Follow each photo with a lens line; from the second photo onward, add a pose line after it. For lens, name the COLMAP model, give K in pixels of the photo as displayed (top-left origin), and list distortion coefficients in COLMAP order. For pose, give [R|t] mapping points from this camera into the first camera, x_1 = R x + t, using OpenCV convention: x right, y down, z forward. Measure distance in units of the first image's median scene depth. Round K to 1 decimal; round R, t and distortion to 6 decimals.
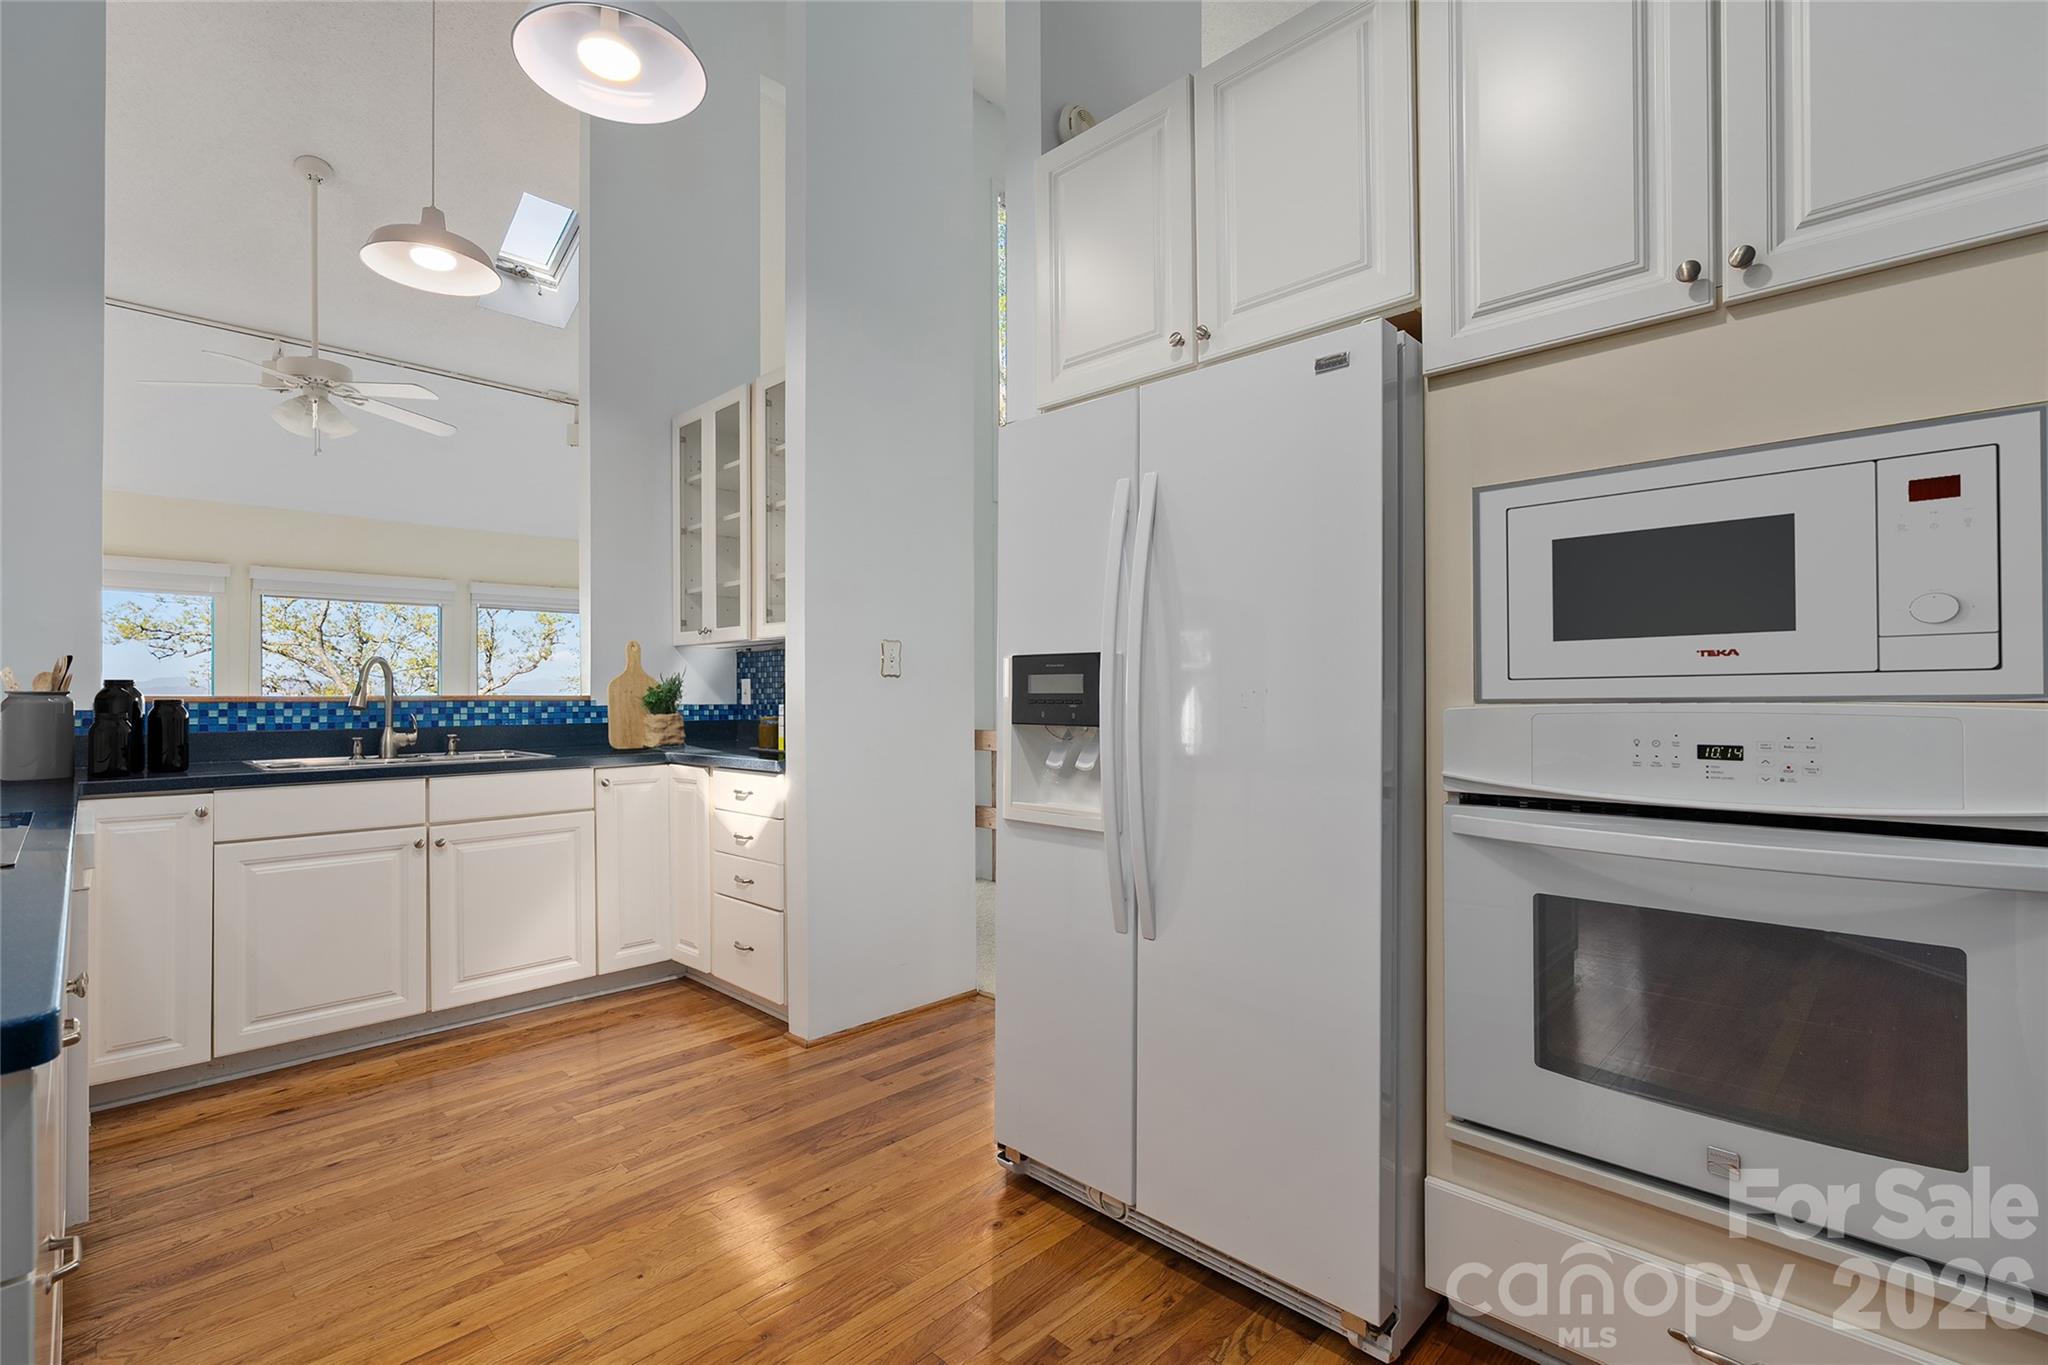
lens RADIAL K [[928.0, 0, 1015.1], [0, 928.0, 687.4], [0, 0, 1]] dist [-0.003160, 0.000453]
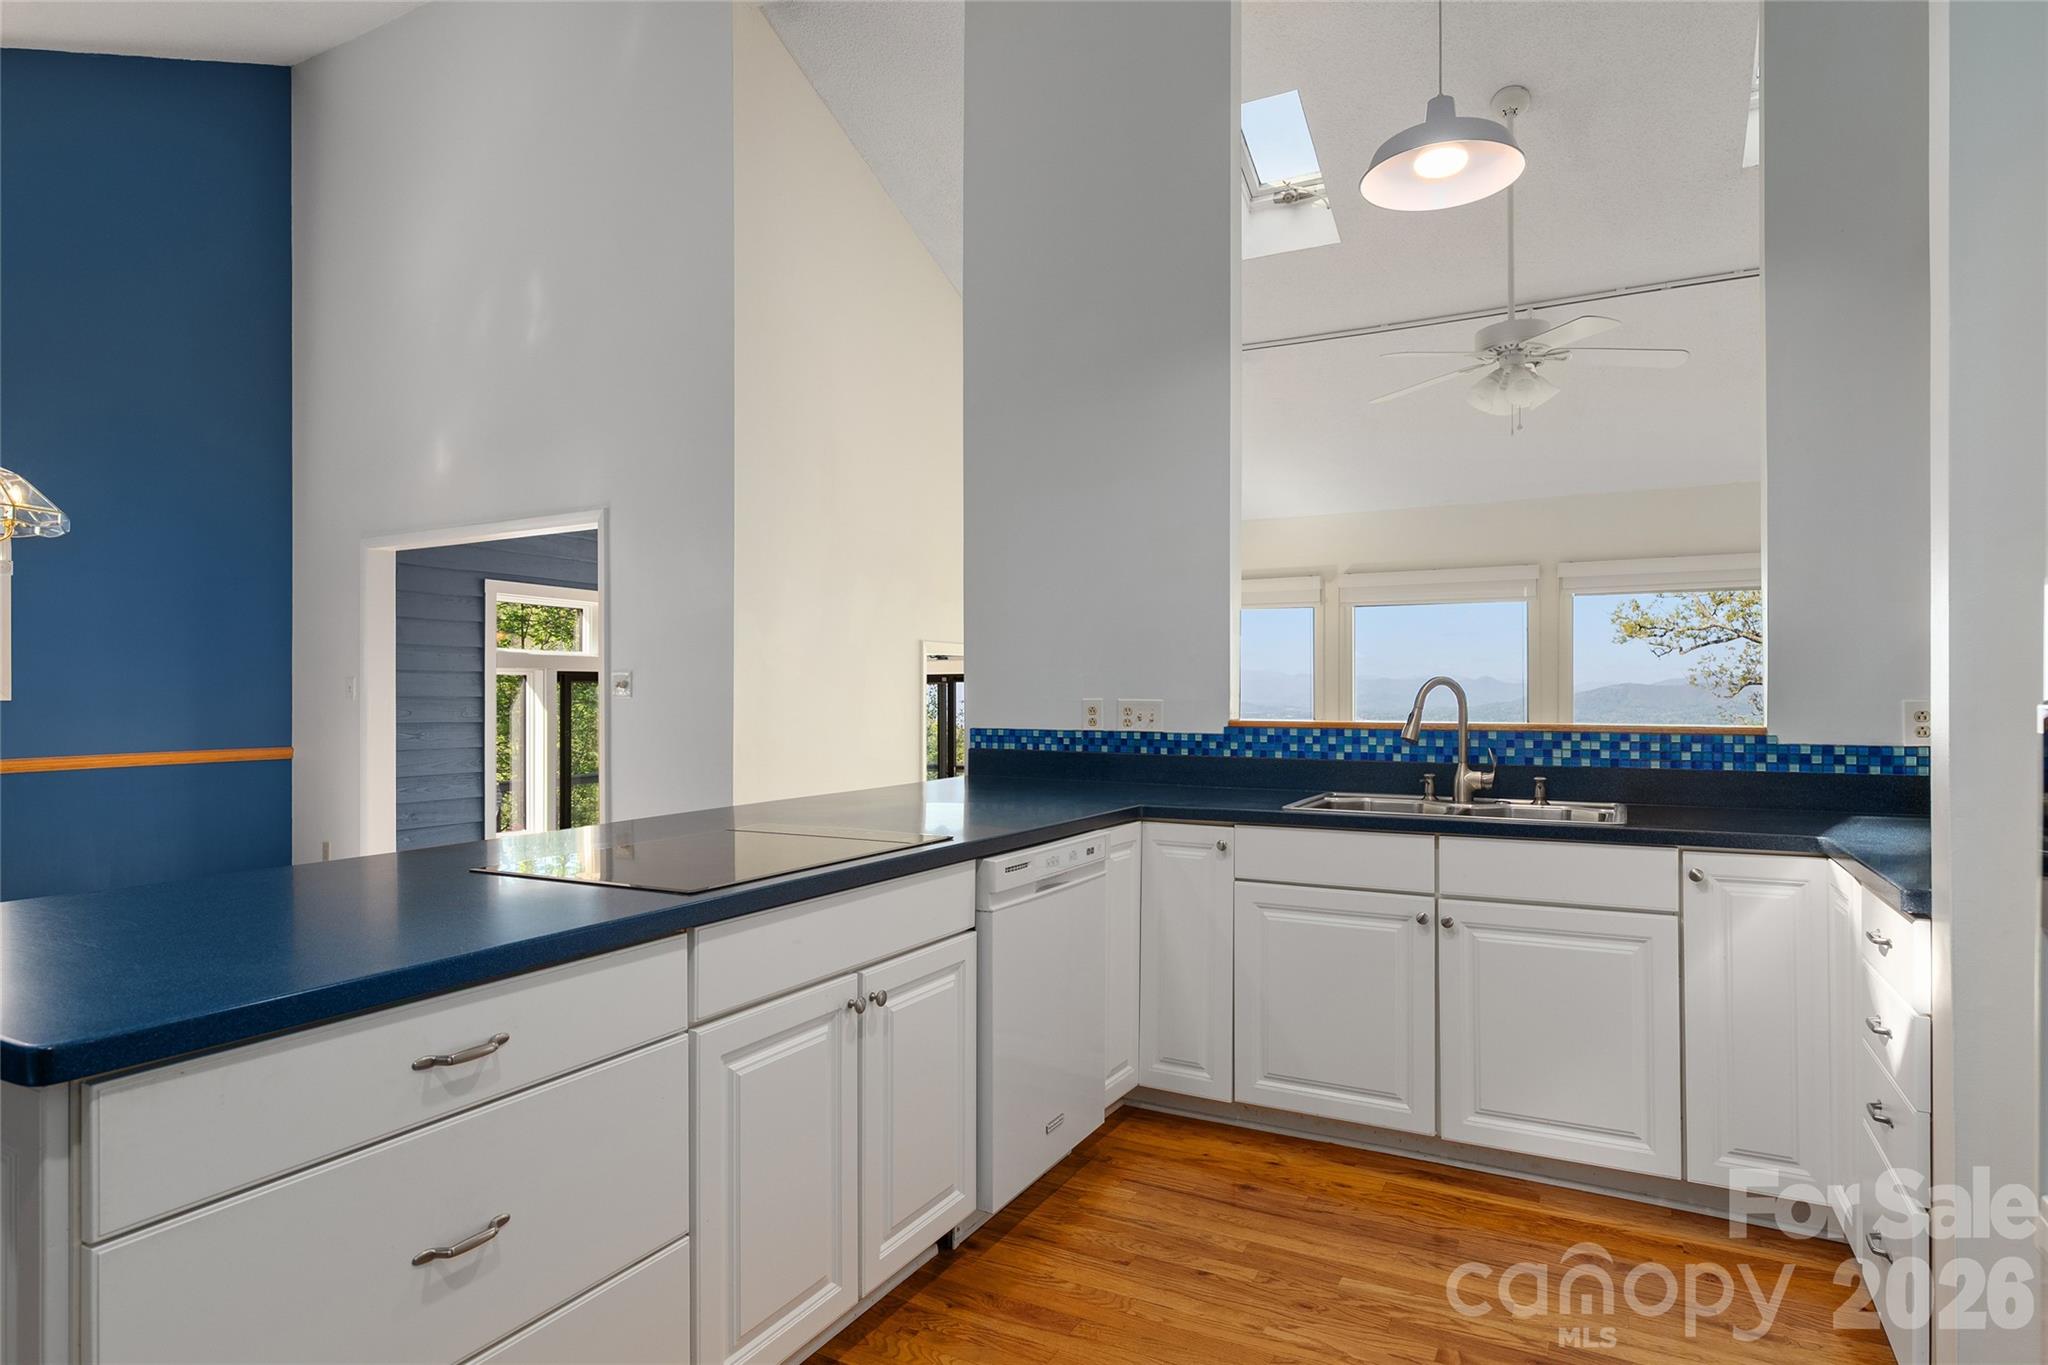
lens RADIAL K [[1118.6, 0, 1019.9], [0, 1118.6, 690.0], [0, 0, 1]] dist [-0.003979, -0.000572]
pose [[0.271199, -0.000237, -0.962523, 0.156626], [0.007184, 0.999973, 0.001778, -0.025955], [0.962497, -0.007397, 0.271193, 0.373880]]
